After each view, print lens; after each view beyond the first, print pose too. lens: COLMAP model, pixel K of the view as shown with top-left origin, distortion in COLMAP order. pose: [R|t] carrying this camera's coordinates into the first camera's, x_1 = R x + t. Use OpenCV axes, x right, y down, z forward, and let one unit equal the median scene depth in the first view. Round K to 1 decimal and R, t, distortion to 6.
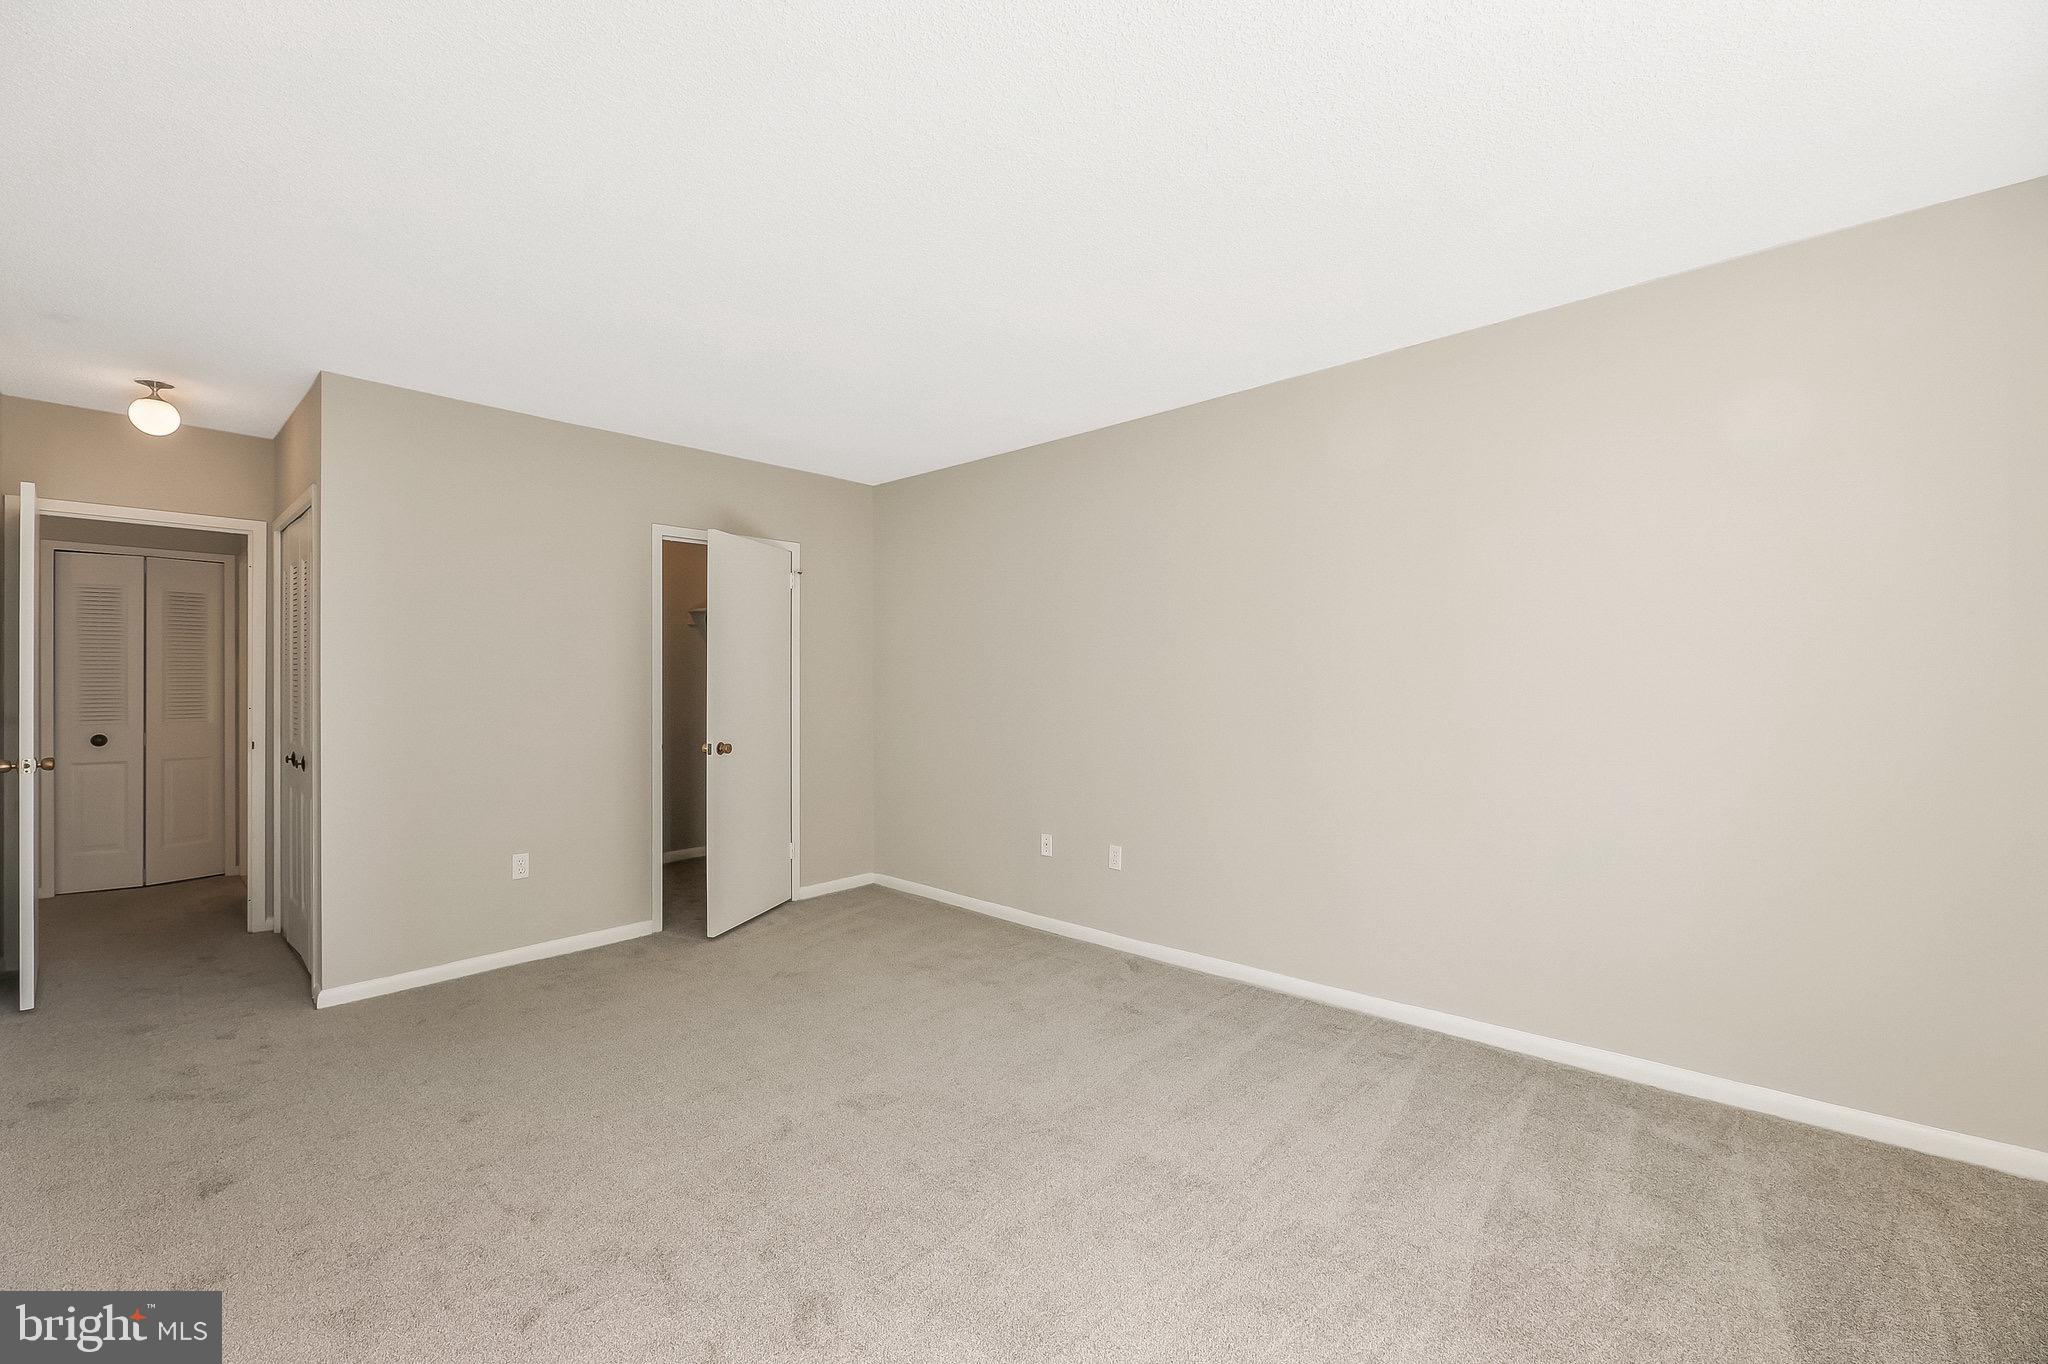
lens RADIAL K [[854.2, 0, 1024.6], [0, 854.2, 666.9], [0, 0, 1]] dist [0.002961, 0.000261]
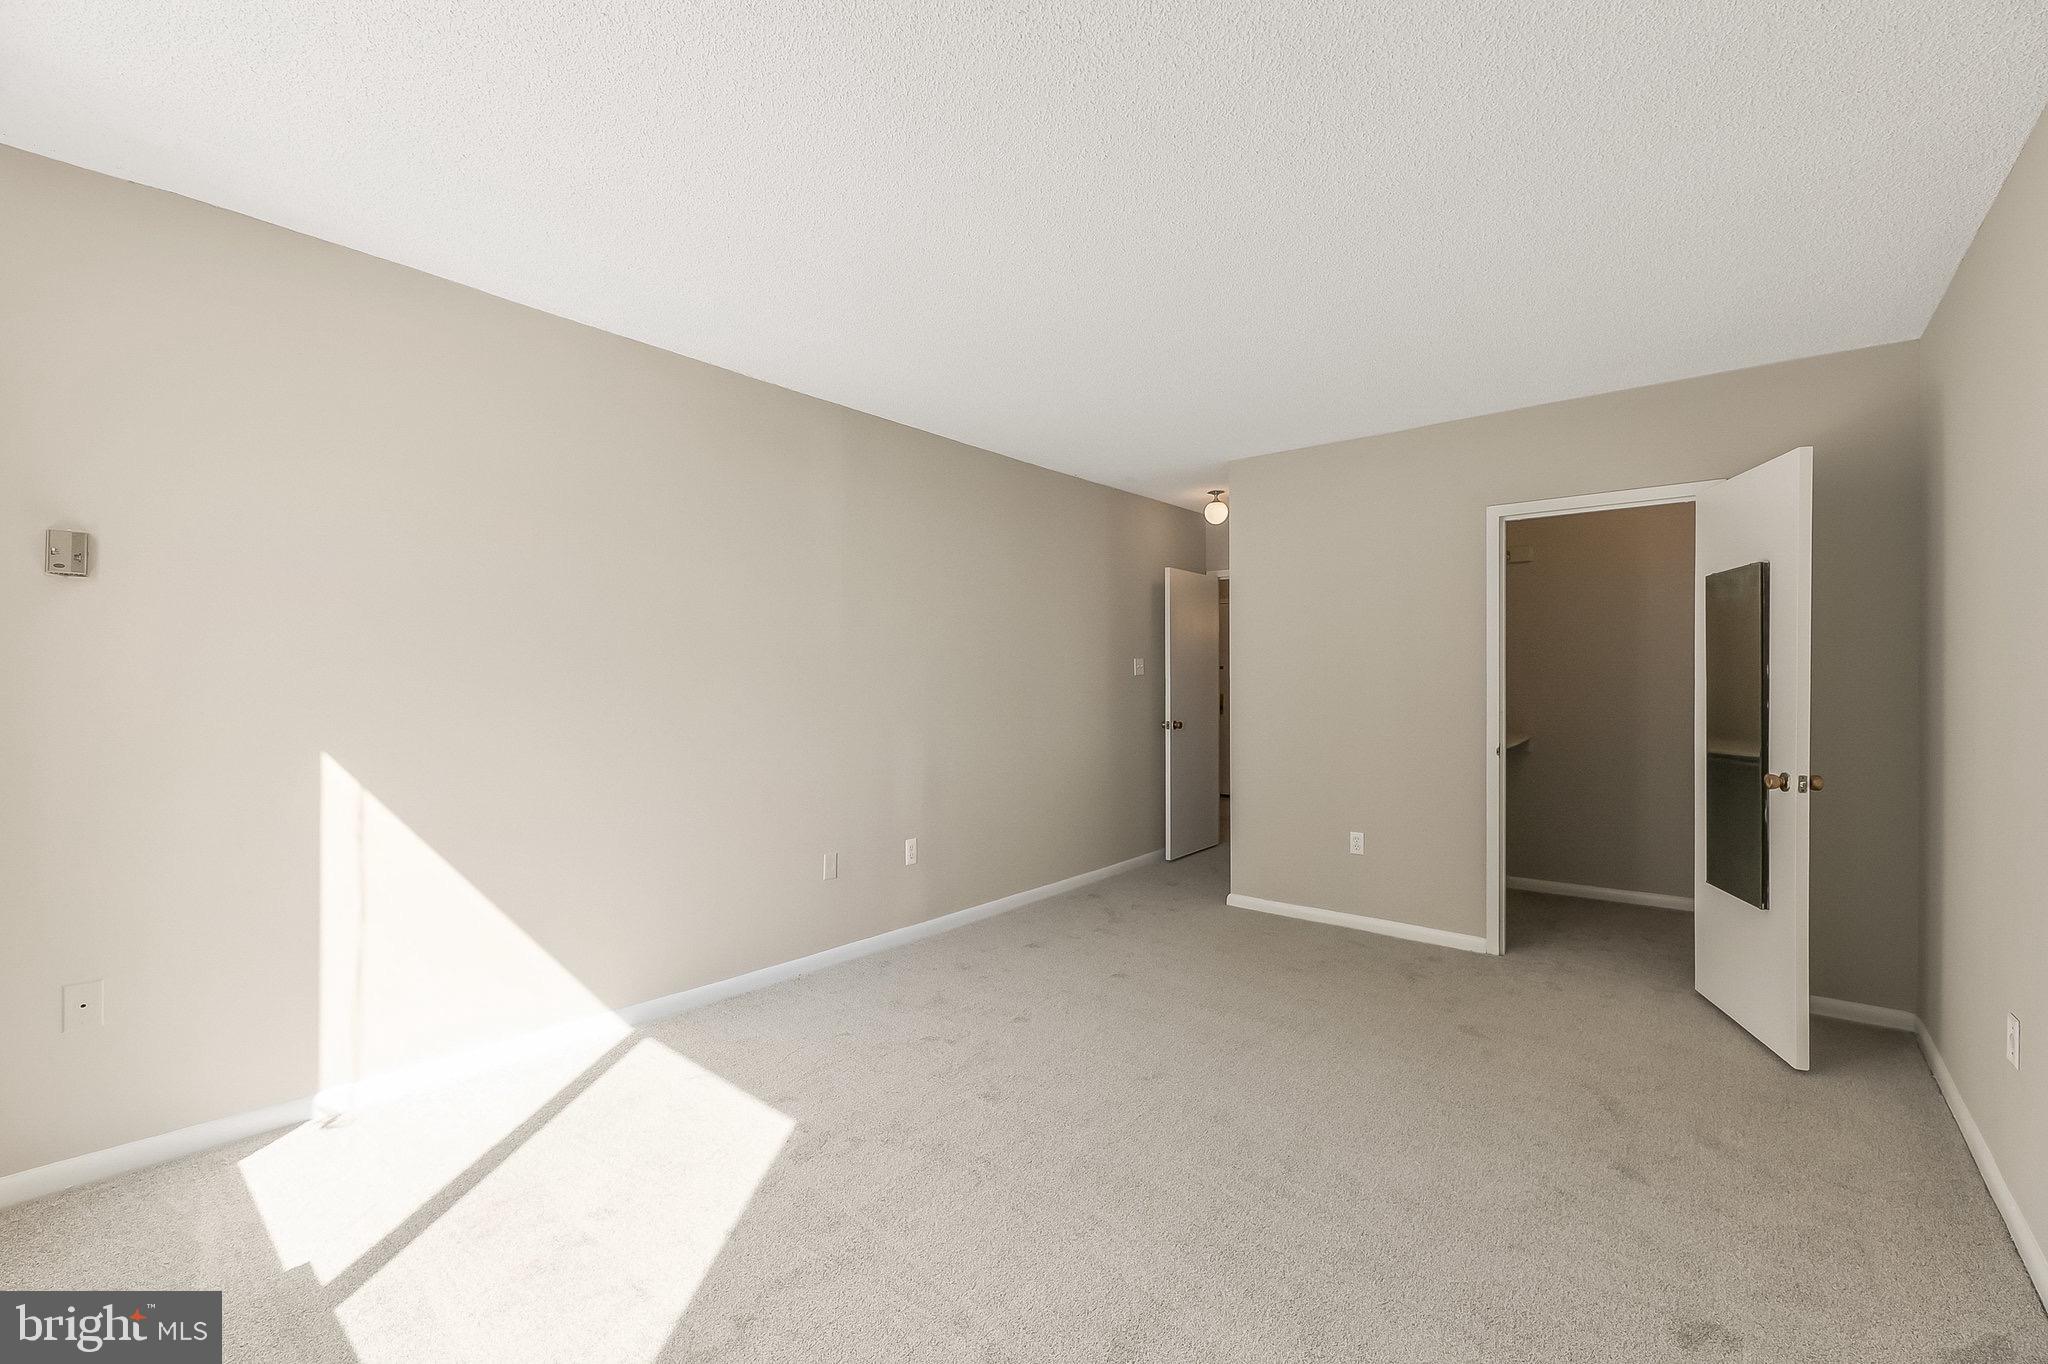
lens RADIAL K [[854.2, 0, 1022.4], [0, 854.2, 691.3], [0, 0, 1]] dist [0.002961, 0.000261]
pose [[0.054020, 0.005070, -0.998527, 0.552375], [-0.003542, 0.999982, 0.004886, 0.033958], [0.998534, 0.003273, 0.054037, 0.553290]]
